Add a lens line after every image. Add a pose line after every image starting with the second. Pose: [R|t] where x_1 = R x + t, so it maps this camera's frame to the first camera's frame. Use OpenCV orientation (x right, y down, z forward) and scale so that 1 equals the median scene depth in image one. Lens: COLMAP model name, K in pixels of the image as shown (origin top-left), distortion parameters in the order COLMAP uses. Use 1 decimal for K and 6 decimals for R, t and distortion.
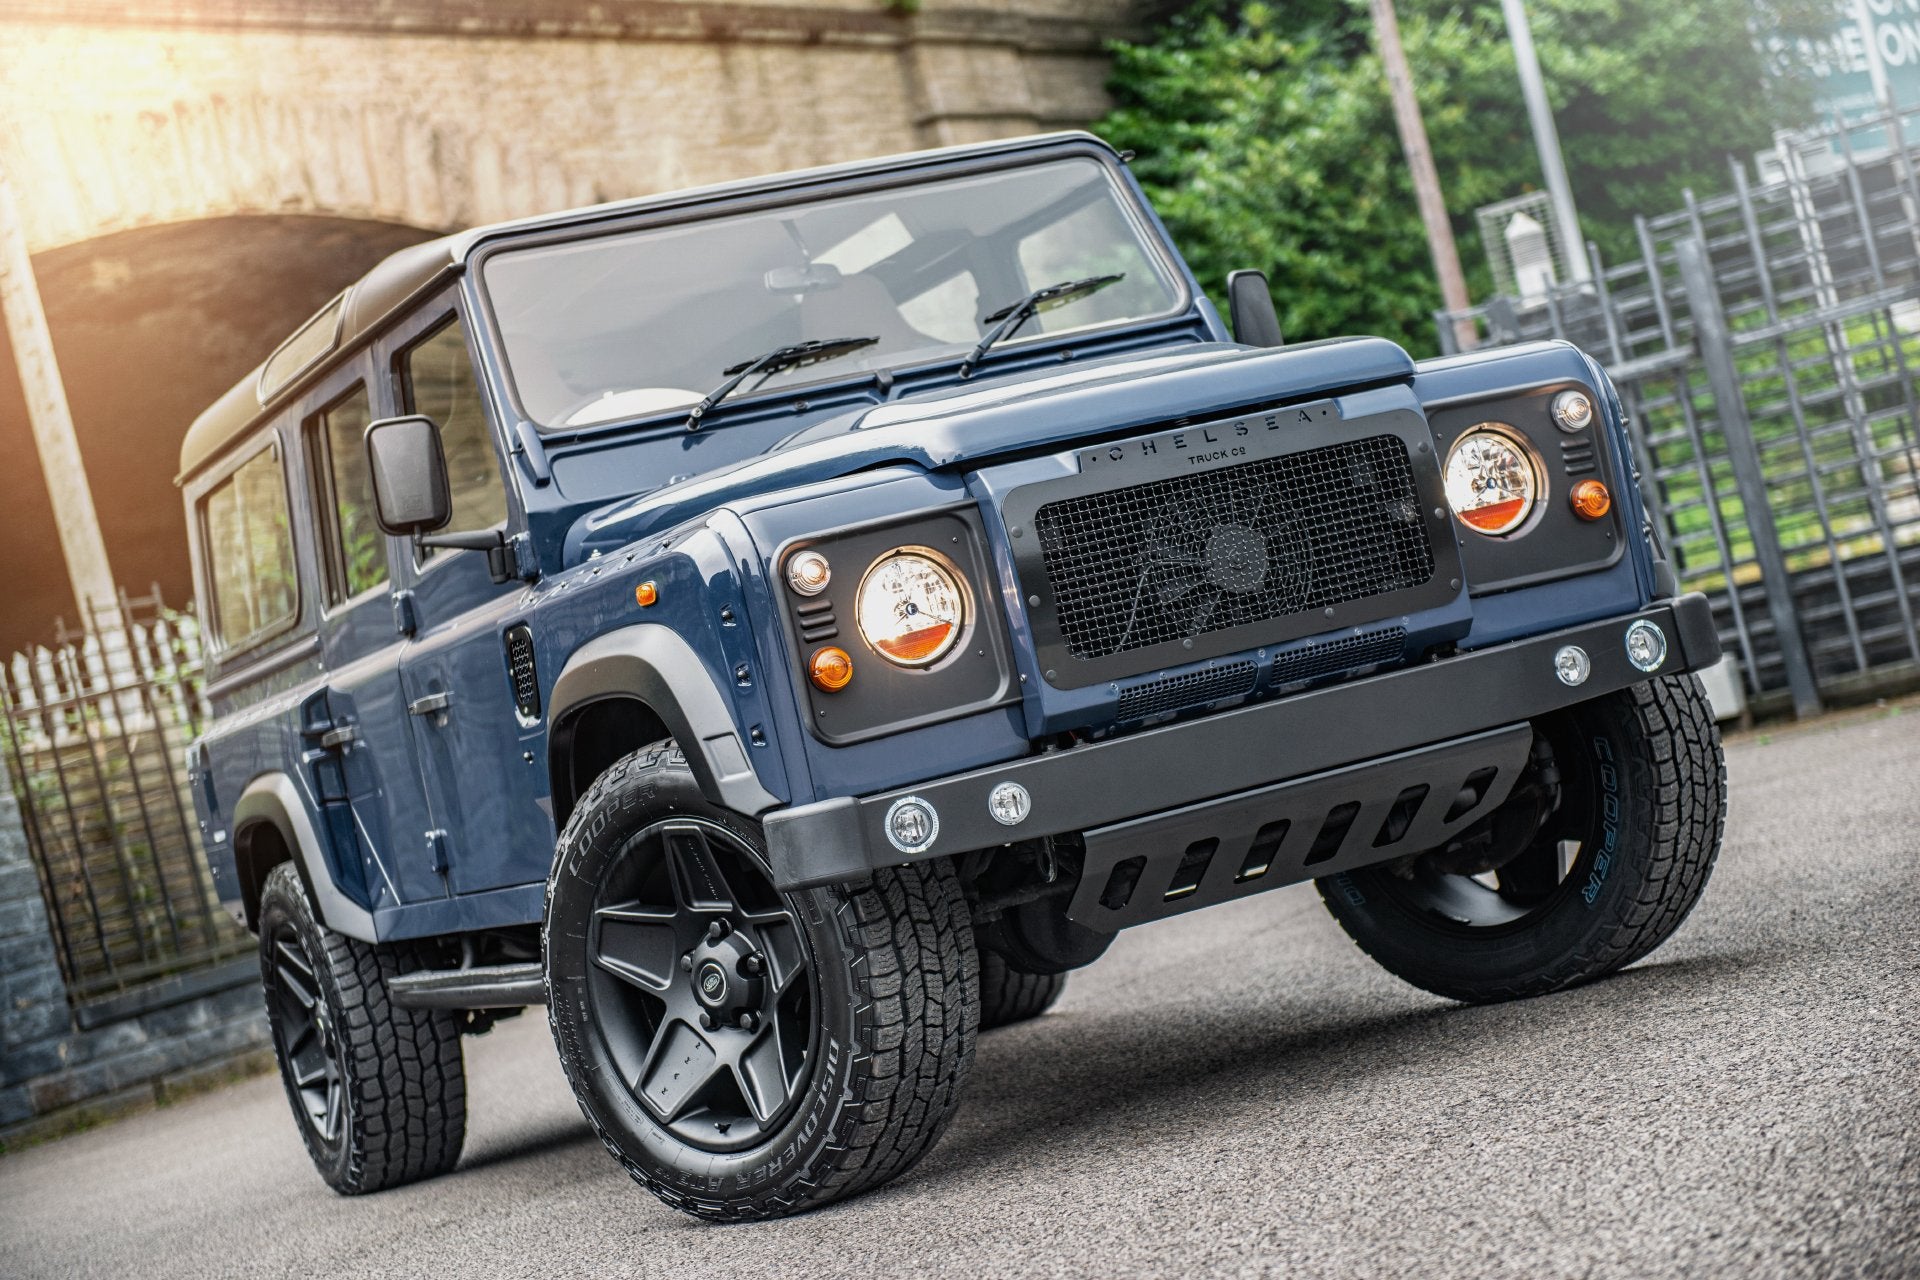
lens RADIAL K [[3622.4, 0, 960.0], [0, 3622.4, 640.0], [0, 0, 1]] dist [0.138031, -0.180988]
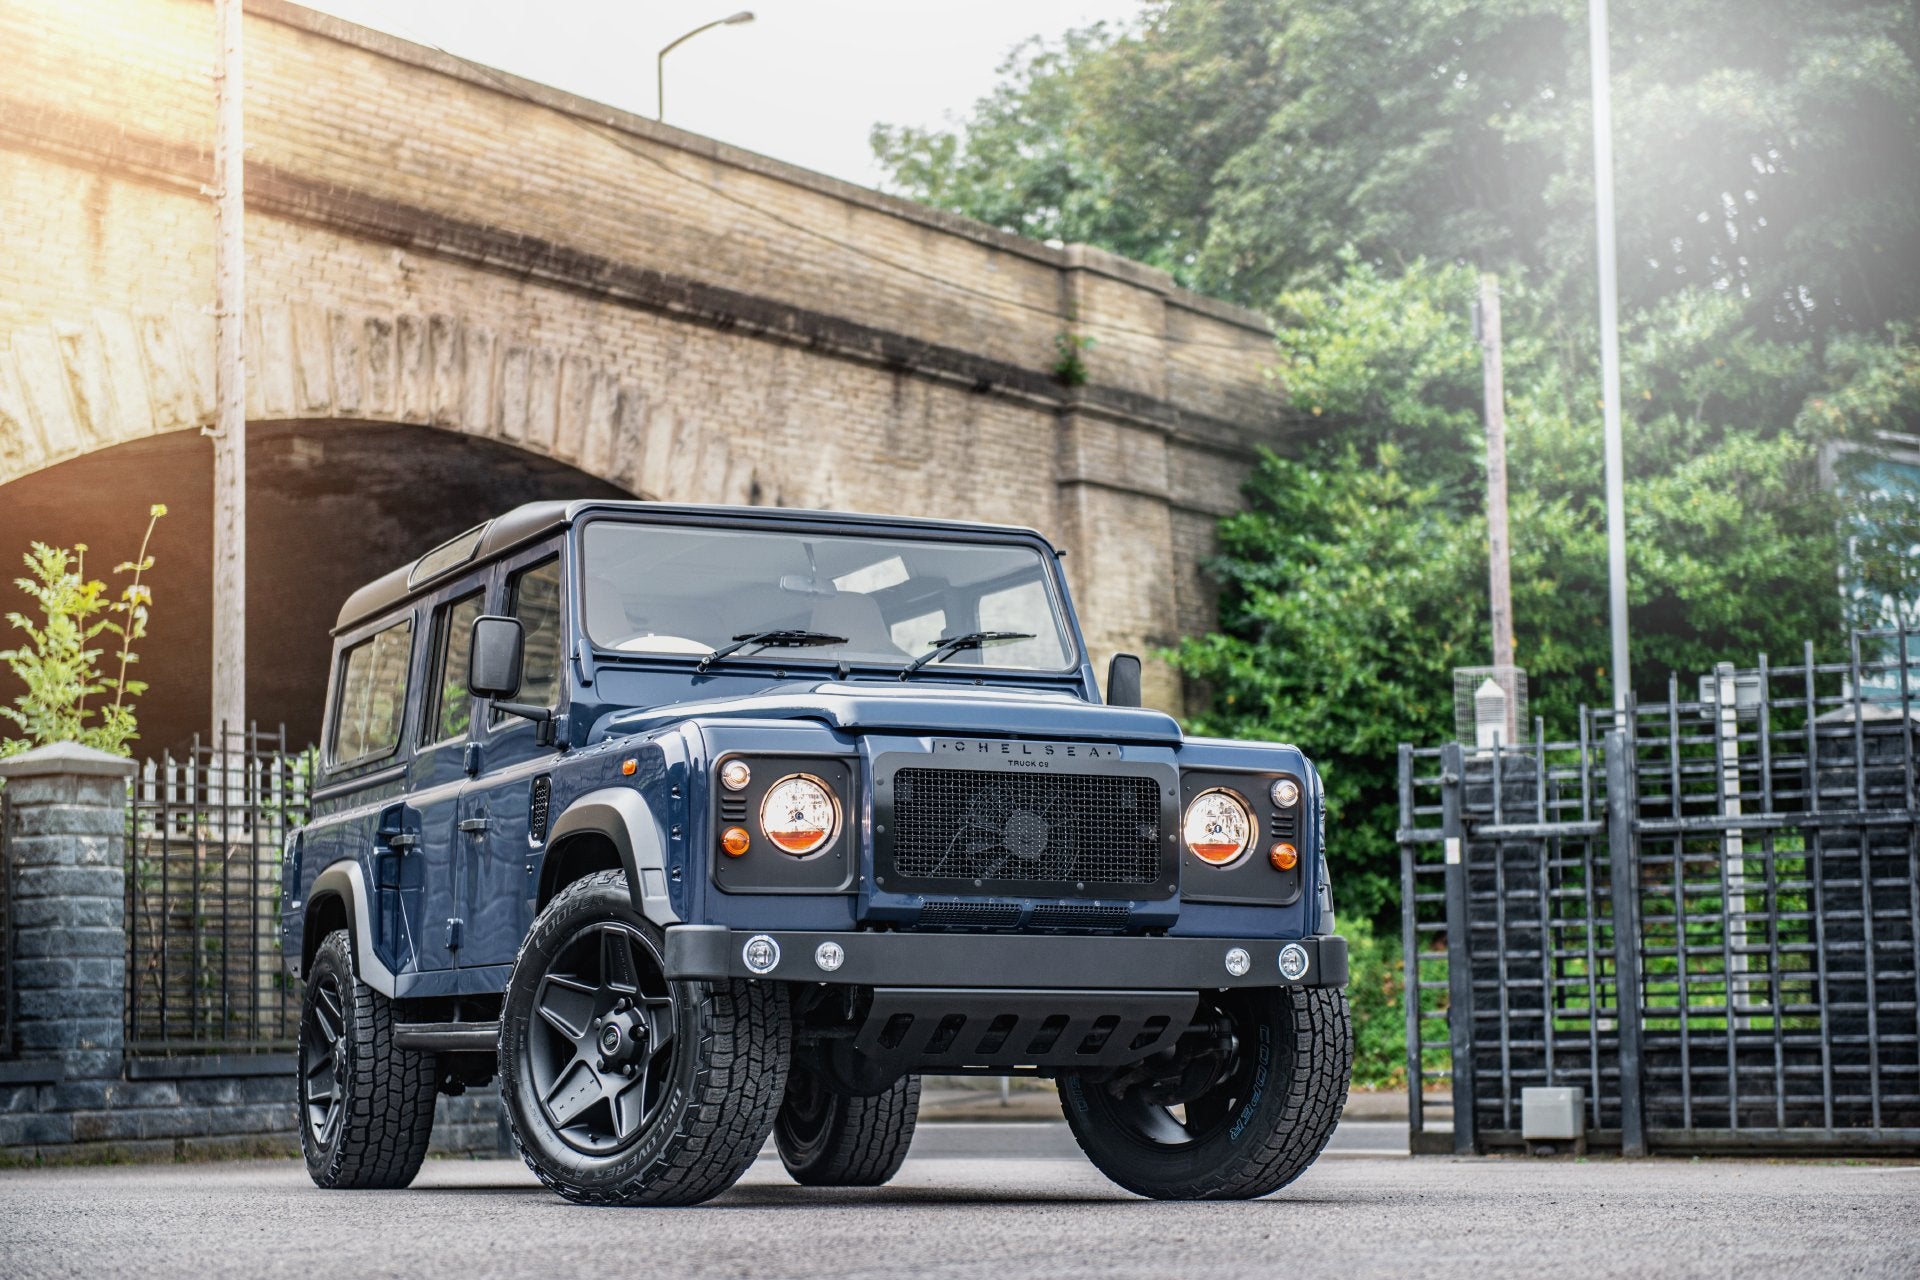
lens RADIAL K [[3622.4, 0, 960.0], [0, 3622.4, 640.0], [0, 0, 1]] dist [0.138031, -0.180988]
pose [[0.973317, 0.225912, -0.040223, 0.034244], [-0.228679, 0.969460, -0.088618, 0.013842], [0.018974, 0.095451, 0.995253, -0.174677]]
